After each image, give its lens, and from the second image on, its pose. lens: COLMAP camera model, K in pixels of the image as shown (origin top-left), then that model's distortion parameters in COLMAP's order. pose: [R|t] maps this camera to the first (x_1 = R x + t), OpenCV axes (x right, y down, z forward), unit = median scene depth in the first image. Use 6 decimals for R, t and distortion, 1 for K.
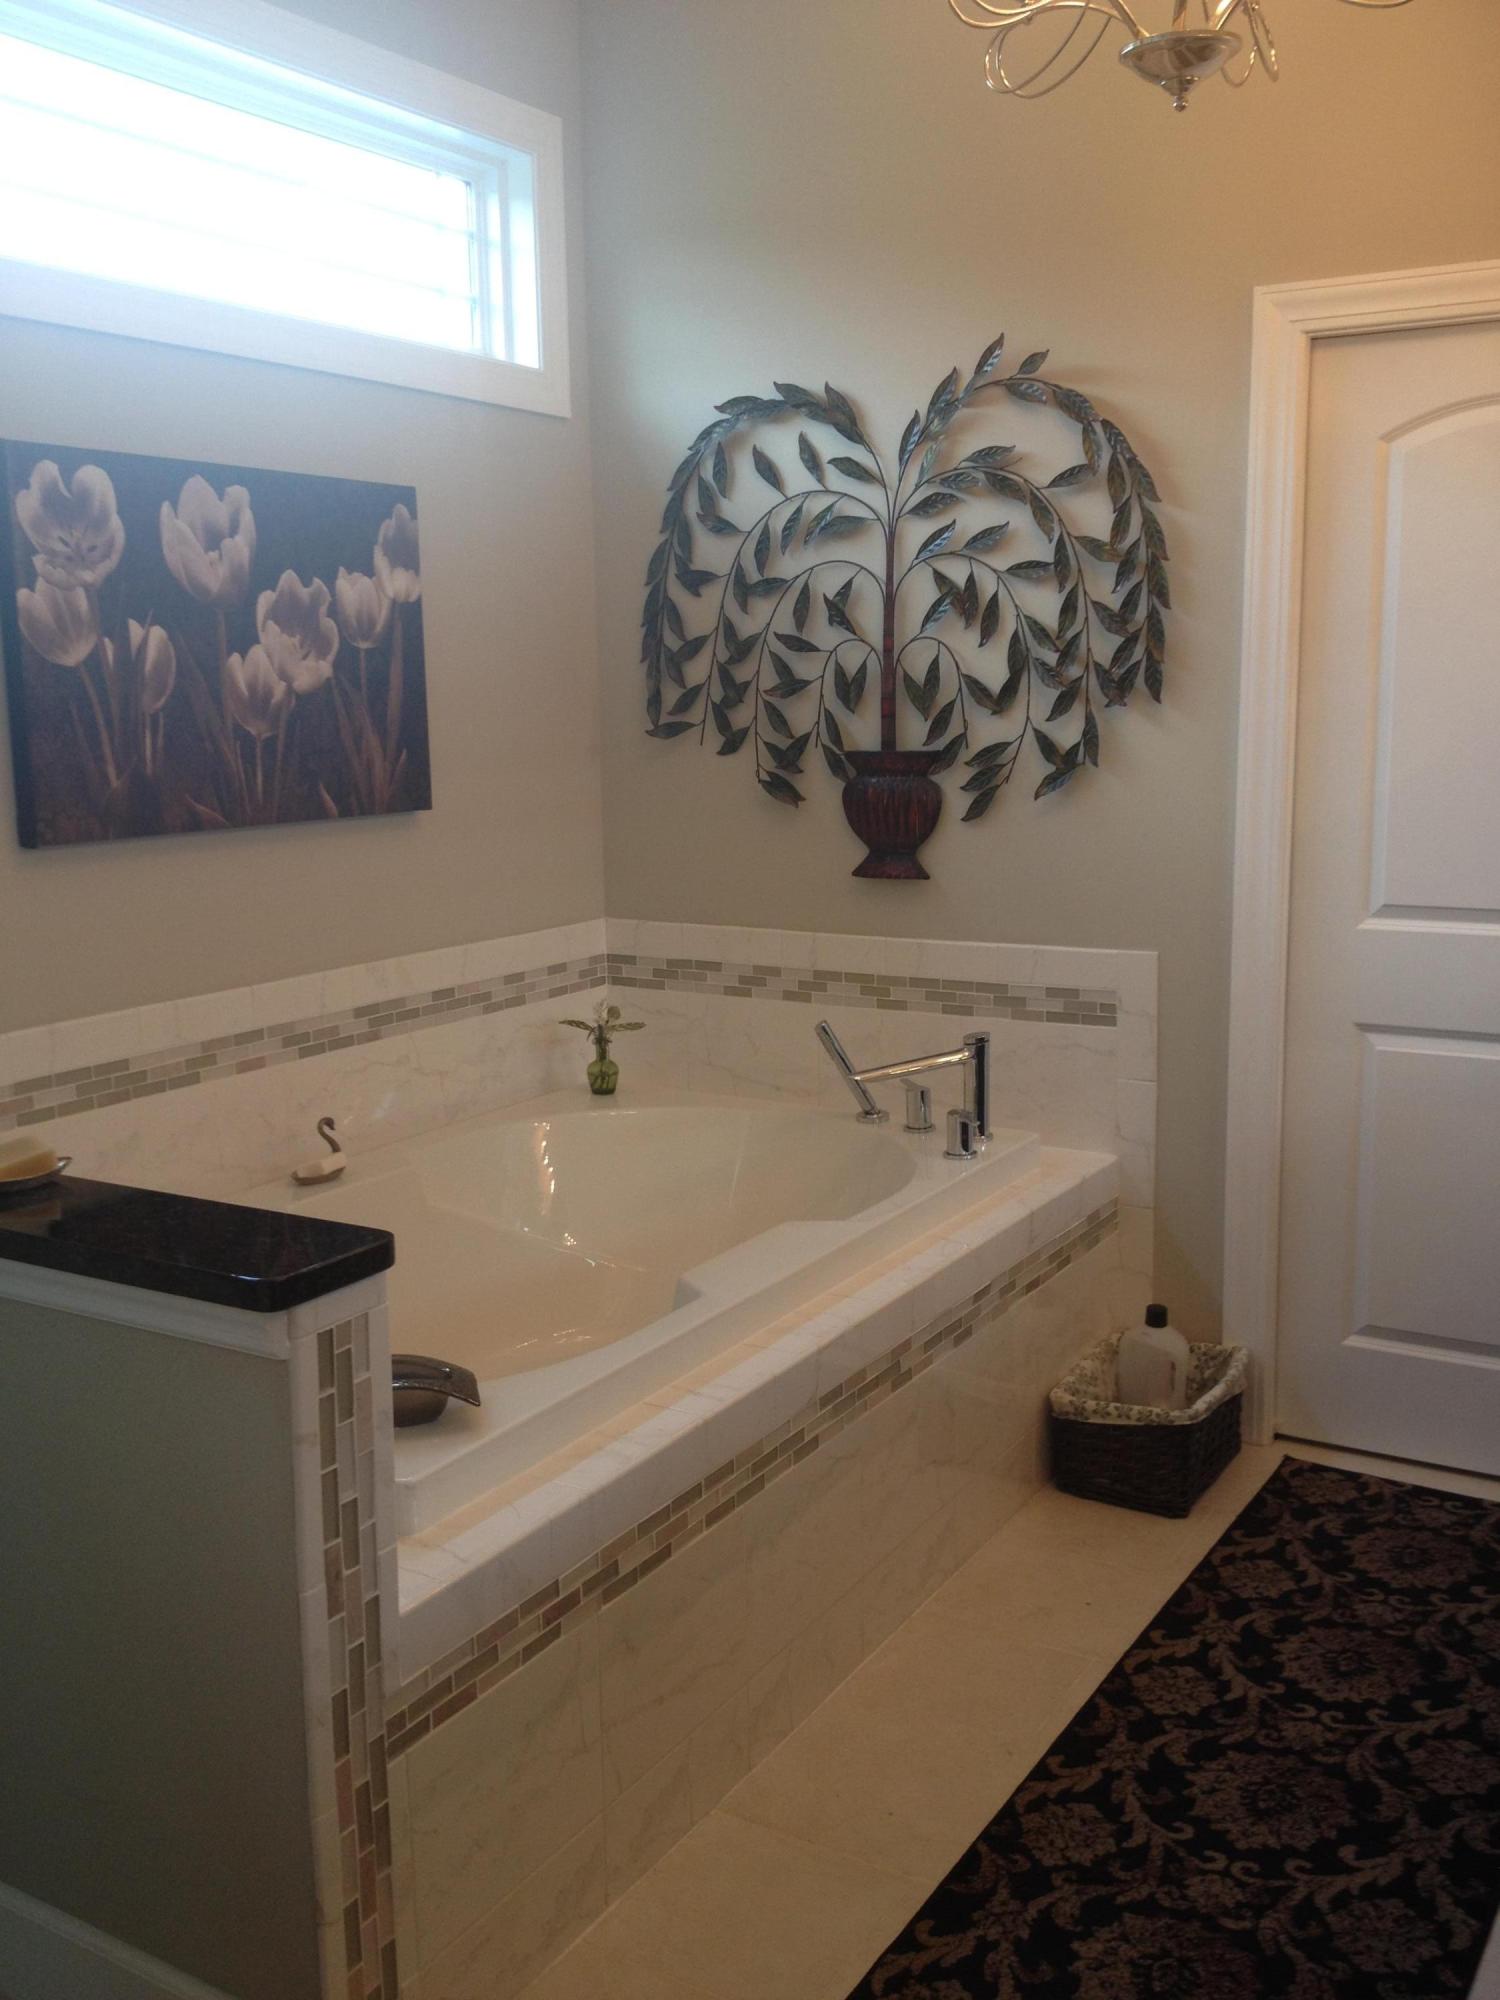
lens RADIAL K [[1889.6, 0, 758.7], [0, 1889.6, 990.6], [0, 0, 1]] dist [0.003770, 0.000000]
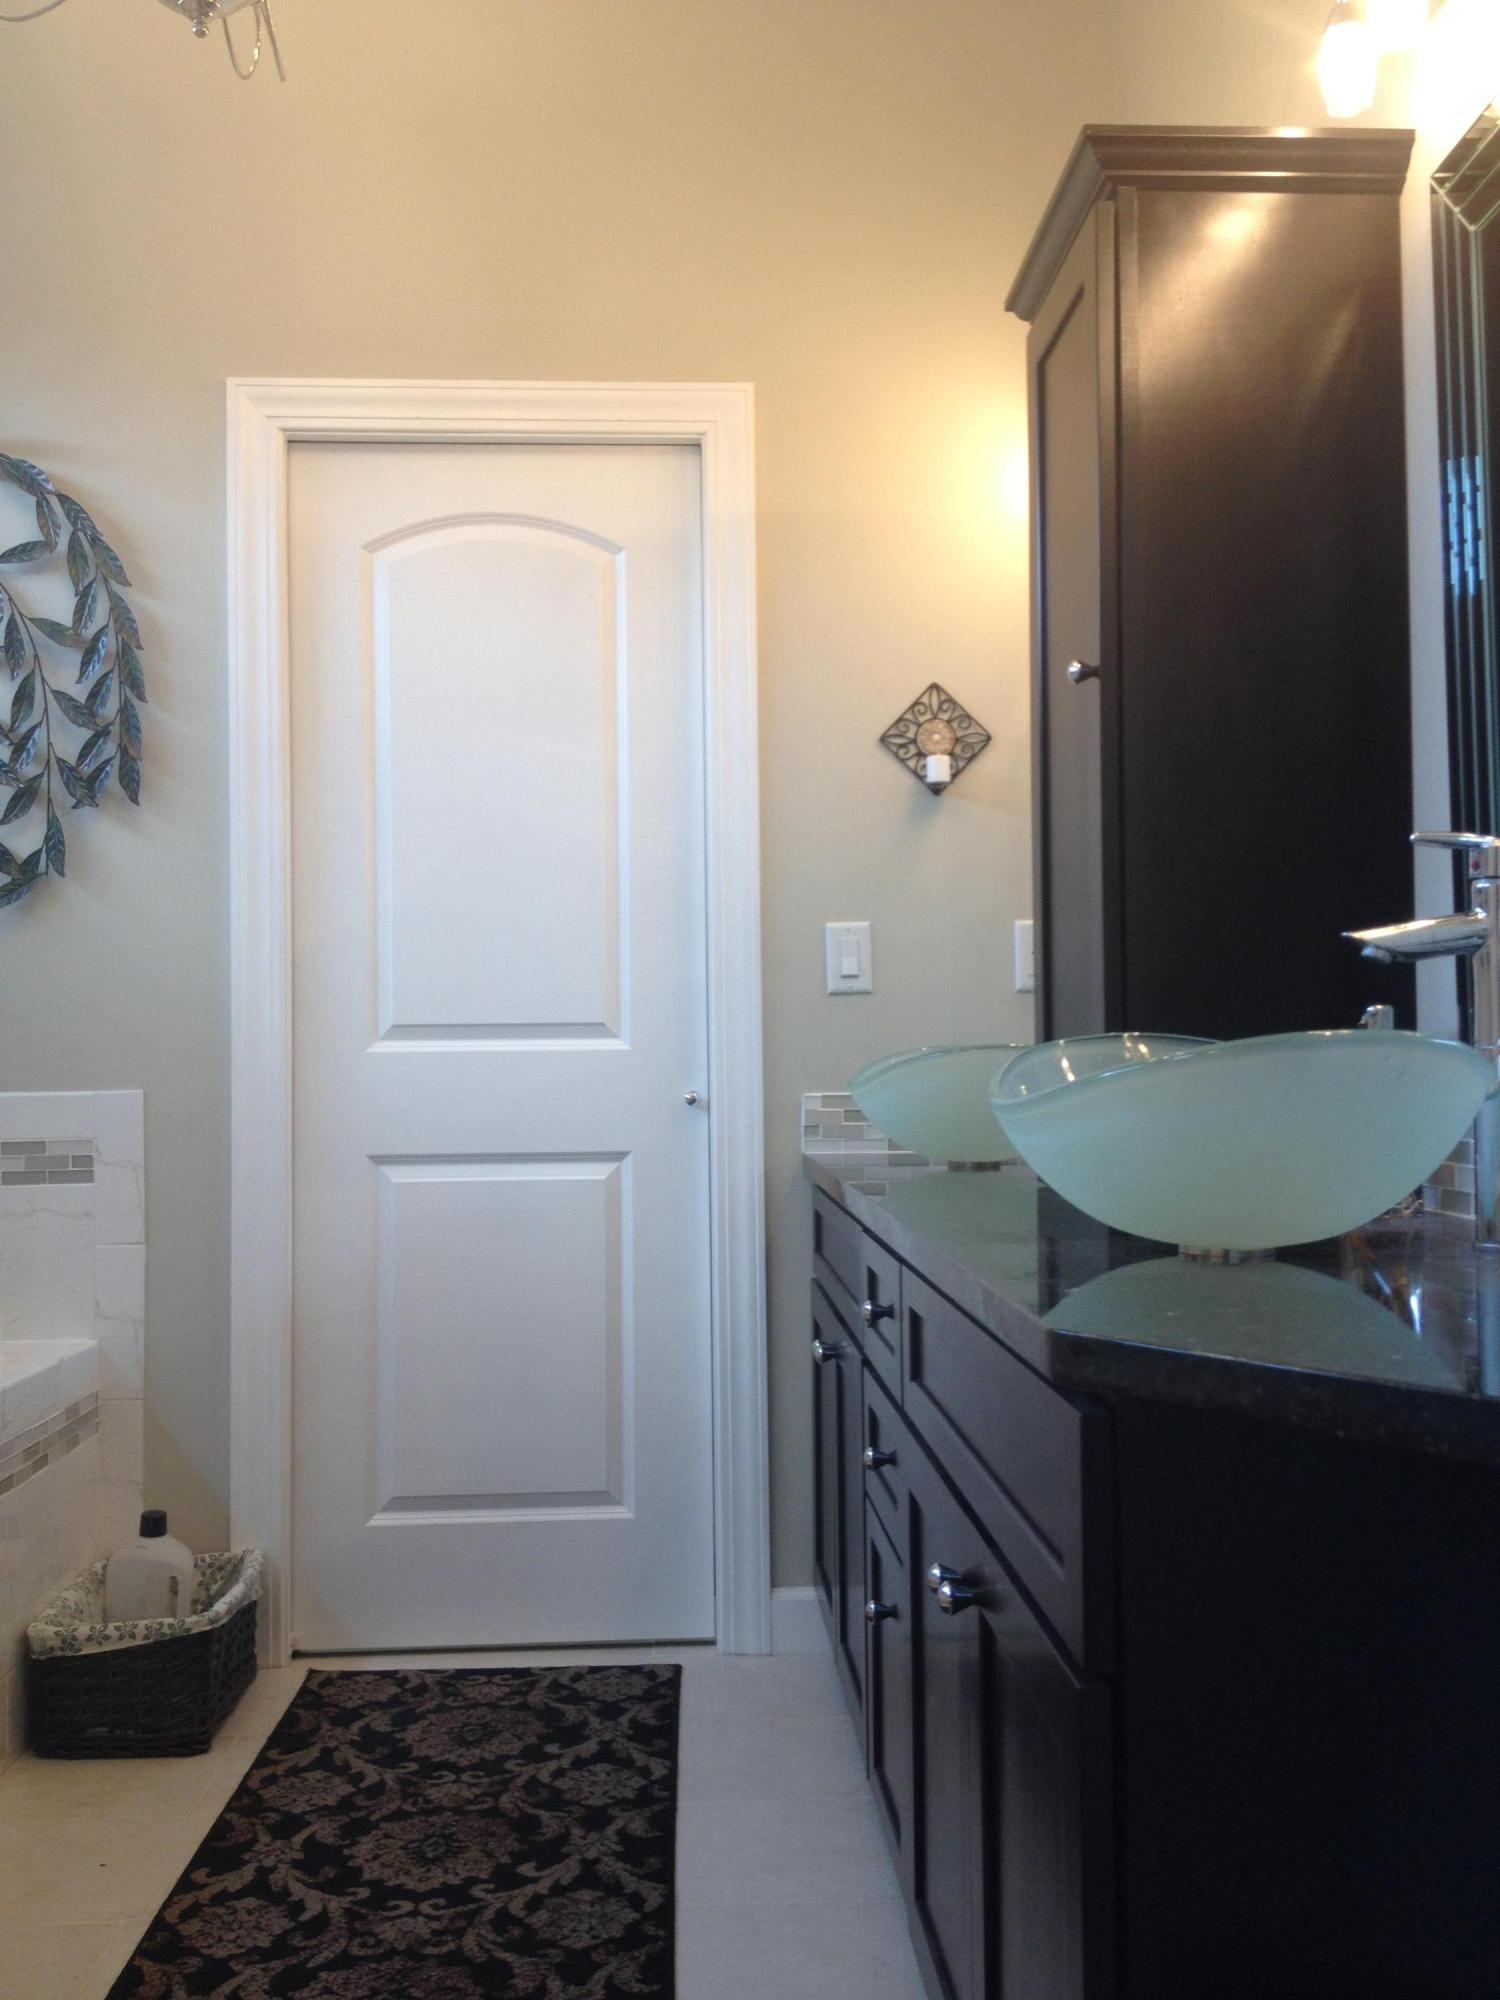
lens RADIAL K [[1889.6, 0, 757.9], [0, 1889.6, 1017.1], [0, 0, 1]] dist [0.003770, 0.000000]
pose [[0.843578, 0.009208, 0.536928, -0.016759], [0.079363, 0.986736, -0.141611, 0.095445], [-0.531110, 0.162072, 0.831658, 0.129976]]
